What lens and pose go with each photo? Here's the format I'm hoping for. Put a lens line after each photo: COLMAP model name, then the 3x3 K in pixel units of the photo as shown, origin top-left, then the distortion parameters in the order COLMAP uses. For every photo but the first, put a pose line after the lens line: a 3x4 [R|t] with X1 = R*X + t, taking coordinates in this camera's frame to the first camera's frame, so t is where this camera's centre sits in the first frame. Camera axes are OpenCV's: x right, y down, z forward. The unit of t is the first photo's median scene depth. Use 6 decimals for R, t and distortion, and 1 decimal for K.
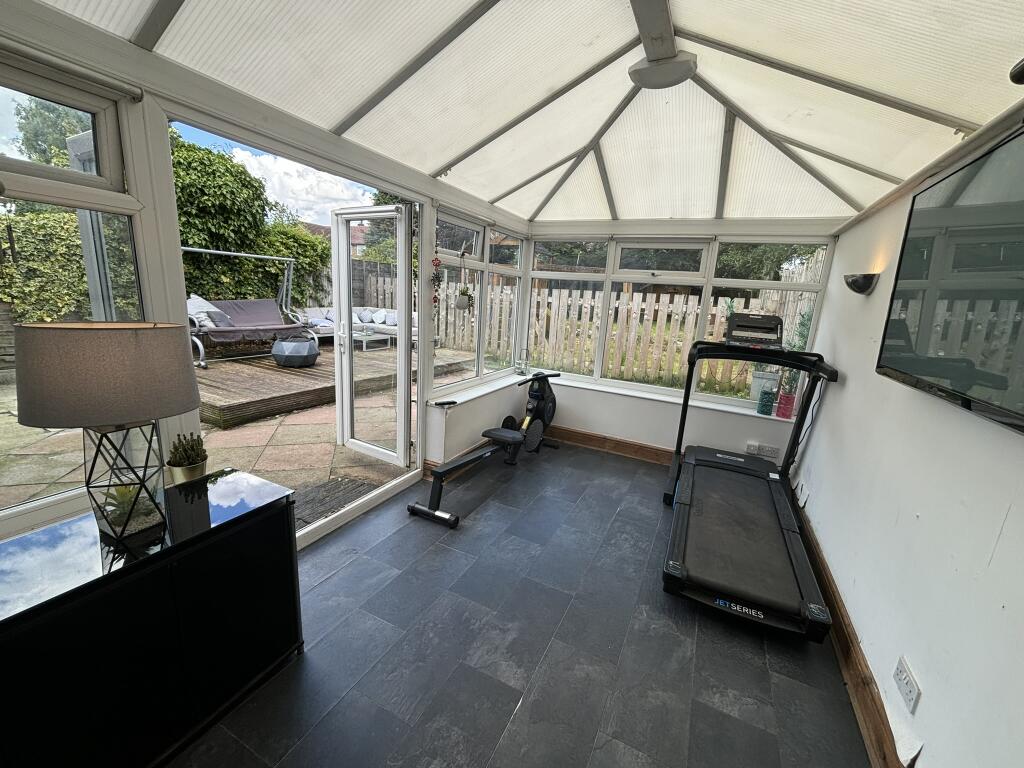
lens RADIAL K [[414.3, 0, 510.1], [0, 414.3, 382.0], [0, 0, 1]] dist [-0.002045, -0.000165]
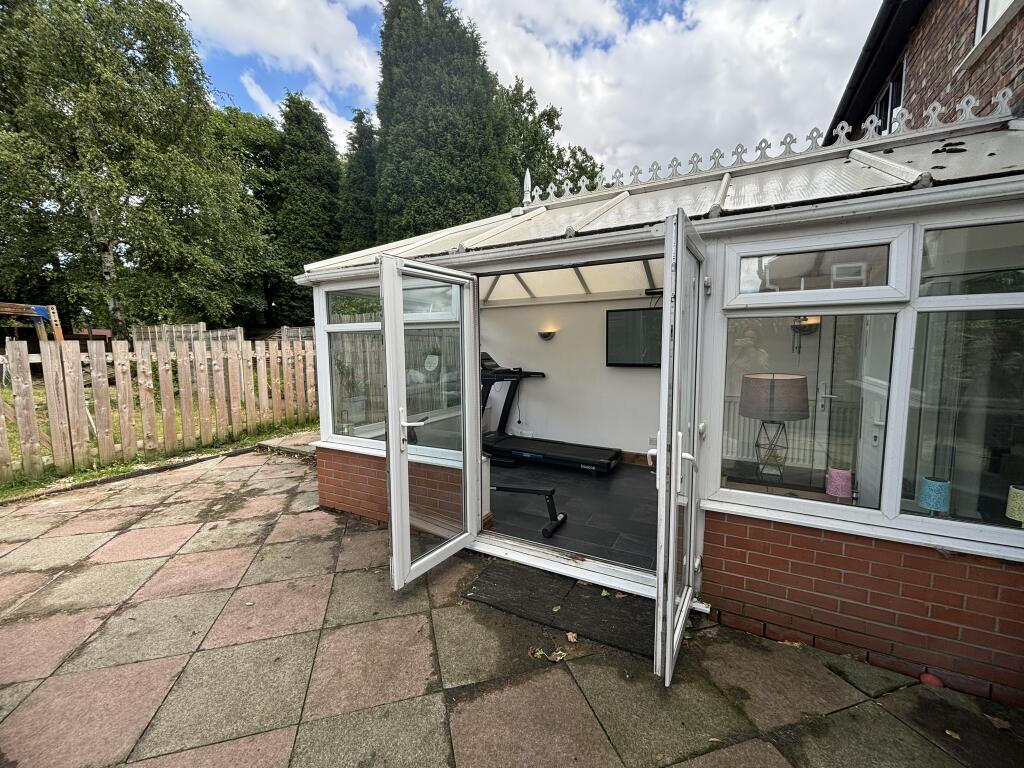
lens RADIAL K [[414.3, 0, 515.1], [0, 414.3, 385.5], [0, 0, 1]] dist [-0.002045, -0.000165]
pose [[0.027462, -0.154964, 0.987538, -0.919040], [0.216581, 0.965367, 0.145462, -0.203504], [-0.975878, 0.209888, 0.060074, 0.633518]]
